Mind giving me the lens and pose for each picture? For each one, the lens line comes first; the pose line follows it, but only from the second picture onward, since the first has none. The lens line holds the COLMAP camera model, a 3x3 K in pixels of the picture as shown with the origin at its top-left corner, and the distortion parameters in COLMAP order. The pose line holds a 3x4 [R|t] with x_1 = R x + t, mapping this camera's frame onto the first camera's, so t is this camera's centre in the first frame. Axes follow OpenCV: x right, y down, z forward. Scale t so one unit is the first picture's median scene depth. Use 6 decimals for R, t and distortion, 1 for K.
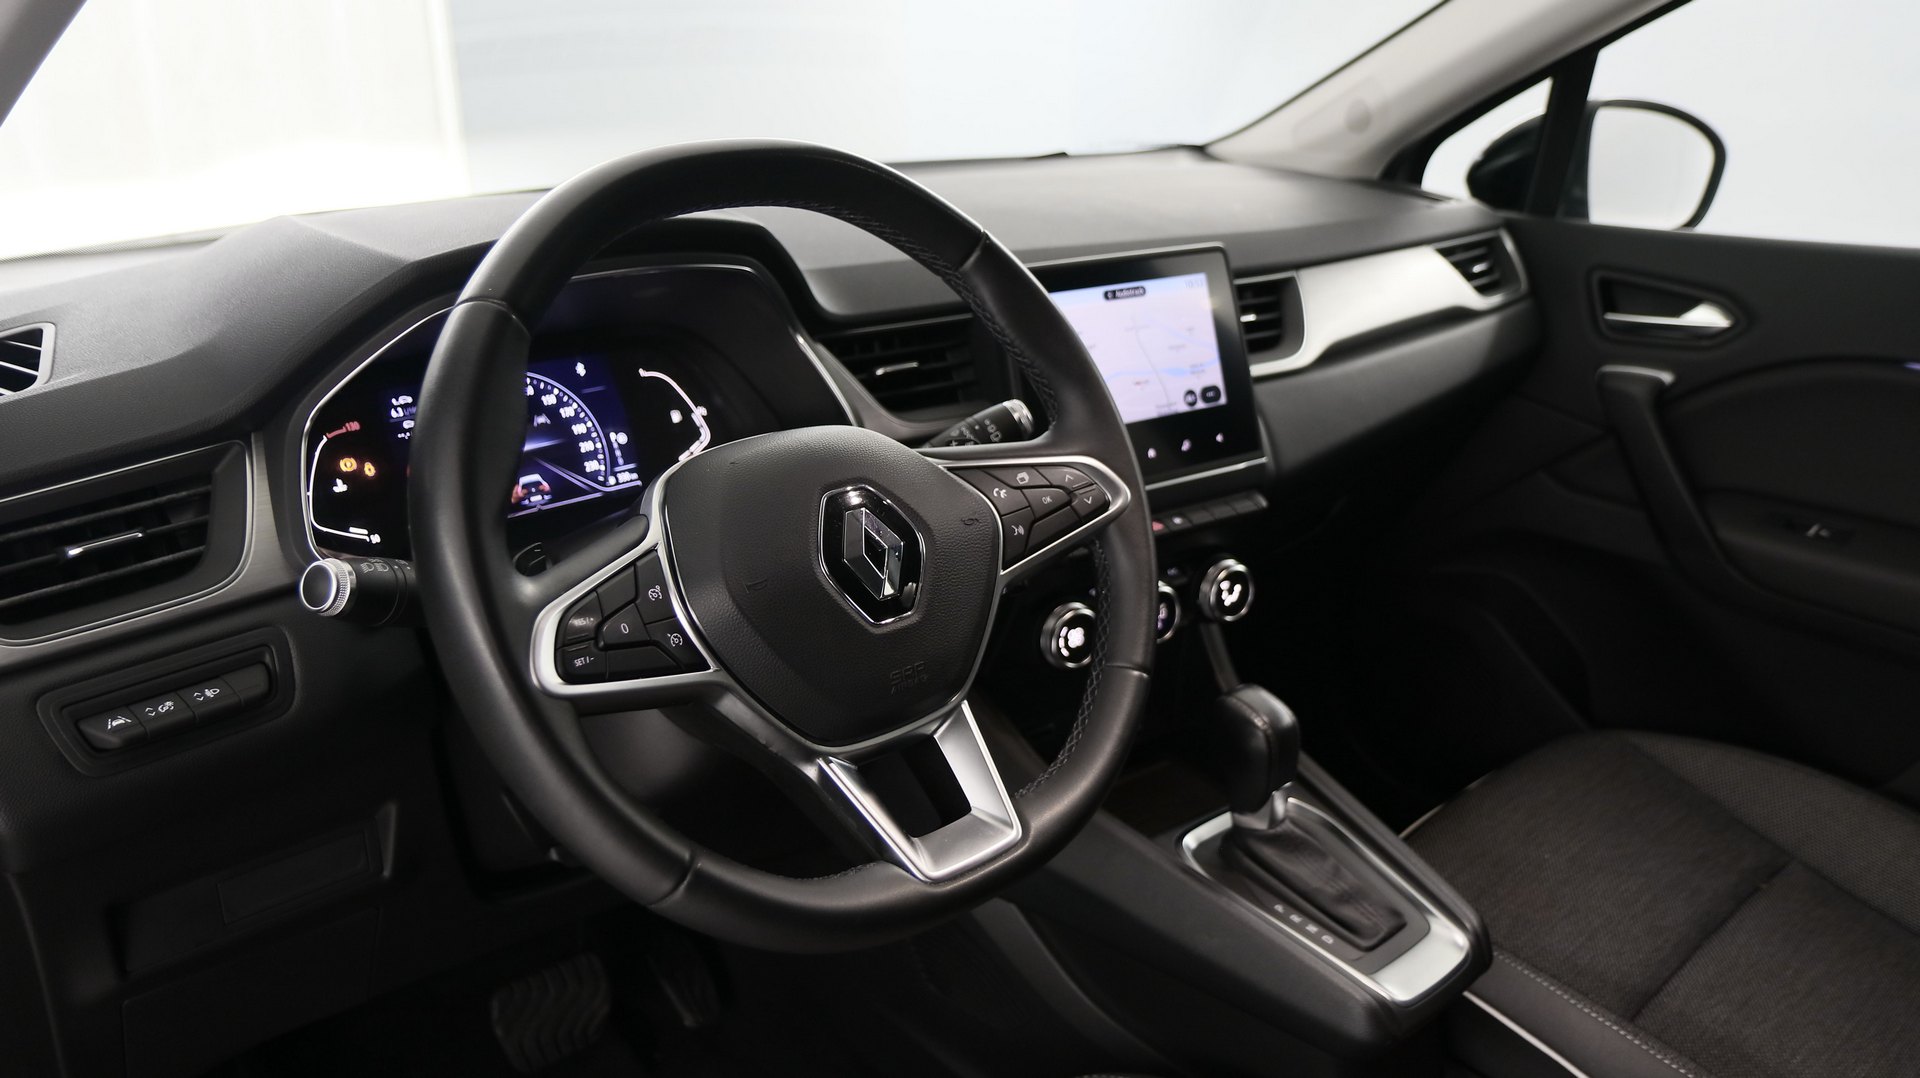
lens RADIAL K [[1454.5, 0, 1022.7], [0, 1454.5, 569.7], [0, 0, 1]] dist [0.022227, 0.005008]
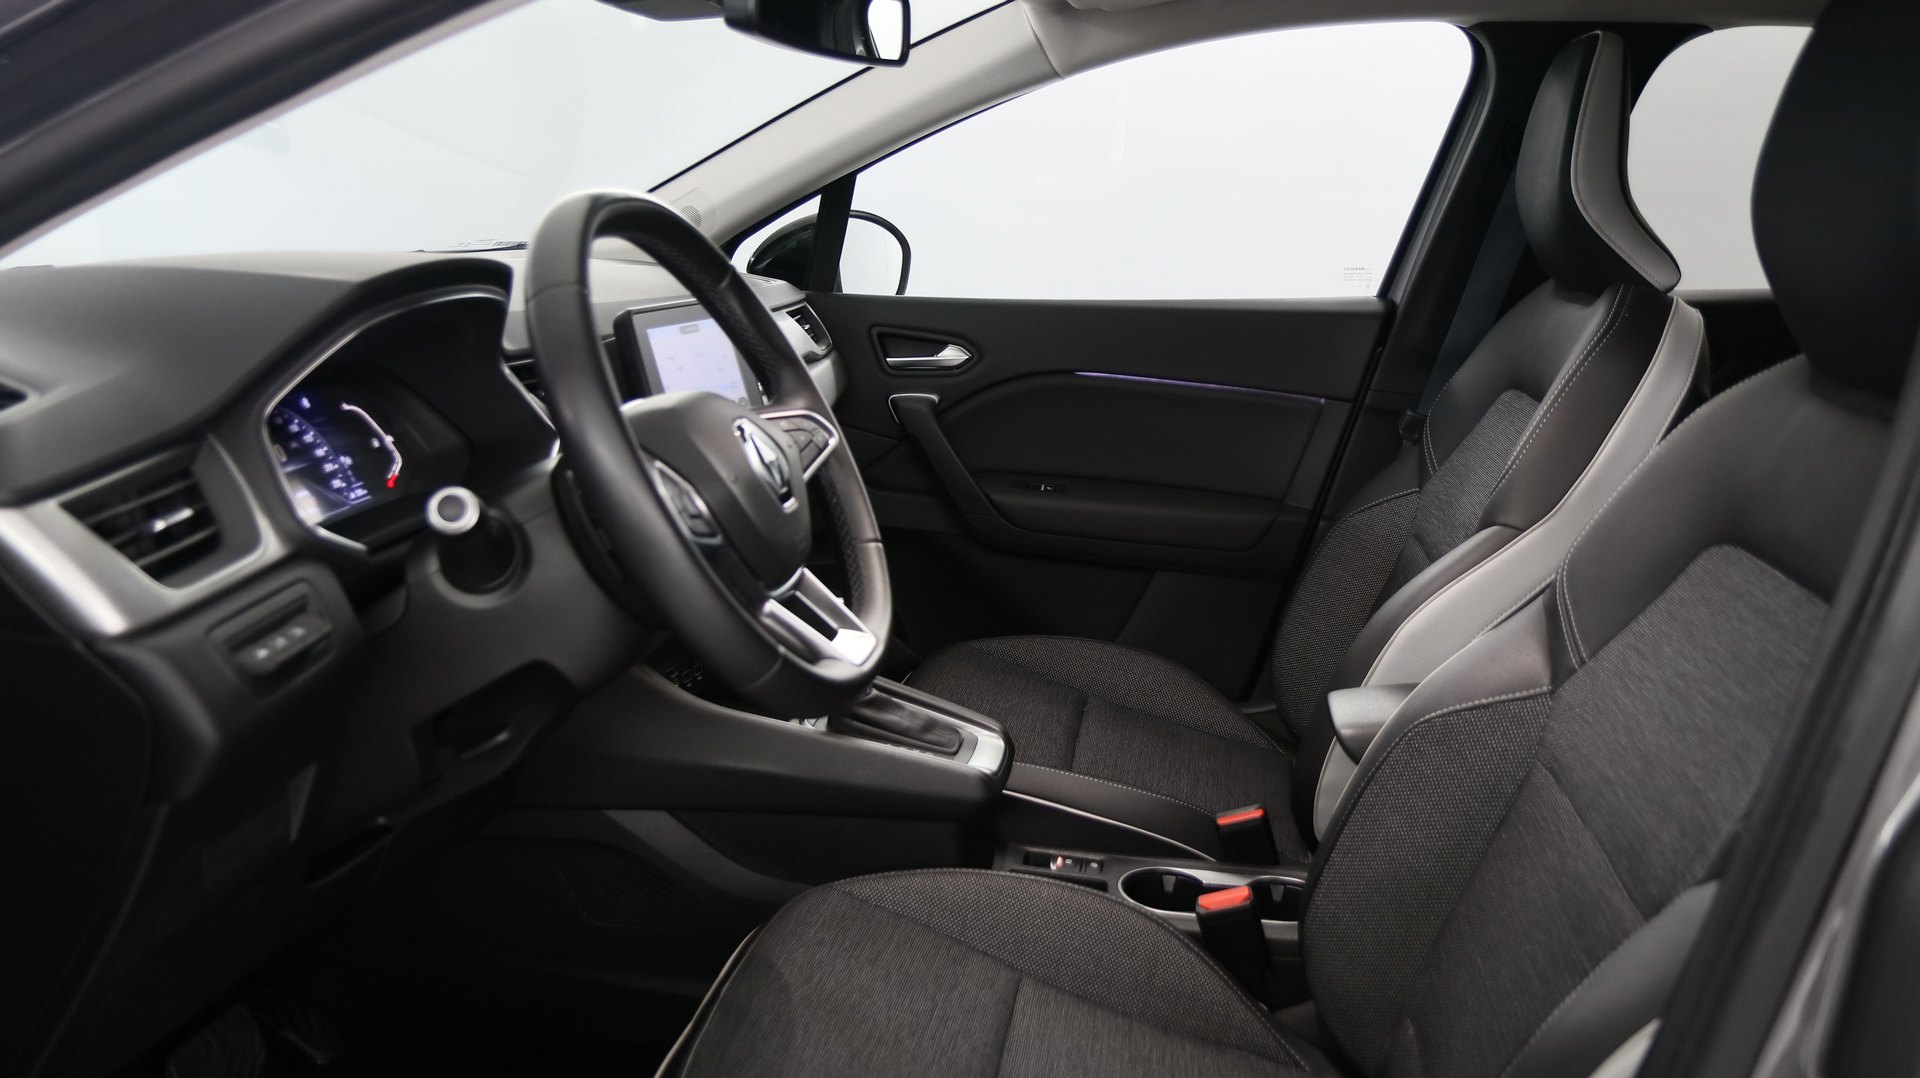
lens RADIAL K [[1454.5, 0, 1022.7], [0, 1454.5, 569.7], [0, 0, 1]] dist [0.022227, 0.005008]
pose [[0.774264, -0.140924, 0.616973, -0.568909], [0.200081, 0.979397, -0.027384, 0.128846], [-0.600402, 0.144647, 0.786508, -0.211597]]
